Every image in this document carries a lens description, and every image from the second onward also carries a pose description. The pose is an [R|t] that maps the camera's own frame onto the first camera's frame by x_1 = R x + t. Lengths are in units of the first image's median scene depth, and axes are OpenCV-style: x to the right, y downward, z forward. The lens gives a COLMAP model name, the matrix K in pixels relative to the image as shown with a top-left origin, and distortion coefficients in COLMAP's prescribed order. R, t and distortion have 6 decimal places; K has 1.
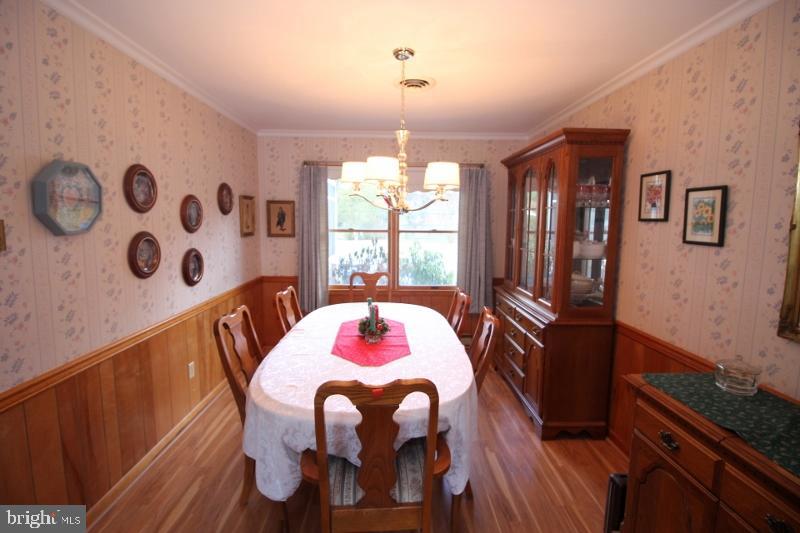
lens RADIAL K [[389.1, 0, 400.0], [0, 389.1, 266.5], [0, 0, 1]] dist [0.000042, -0.019166]
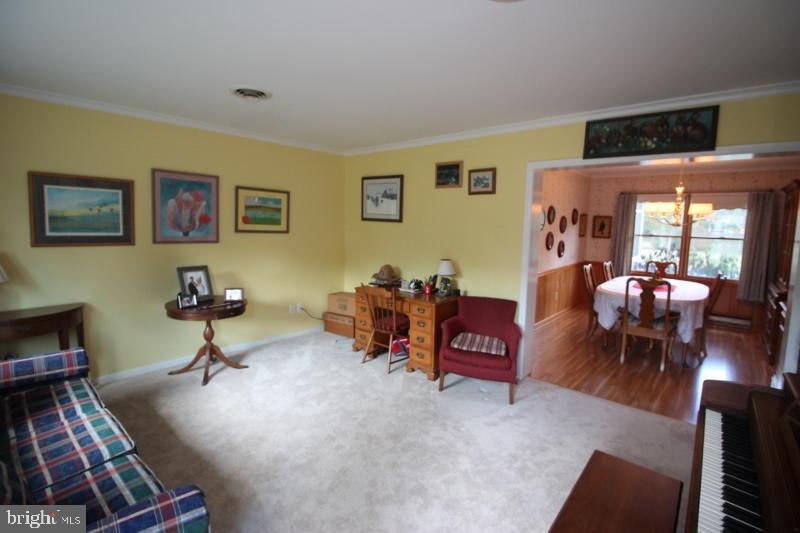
lens RADIAL K [[371.8, 0, 400.7], [0, 371.8, 257.4], [0, 0, 1]] dist [0.001494, -0.016100]
pose [[0.739253, 0.072476, -0.669517, 0.130393], [-0.096099, 0.995370, 0.001641, 0.086617], [0.666536, 0.063127, 0.742795, -0.749565]]
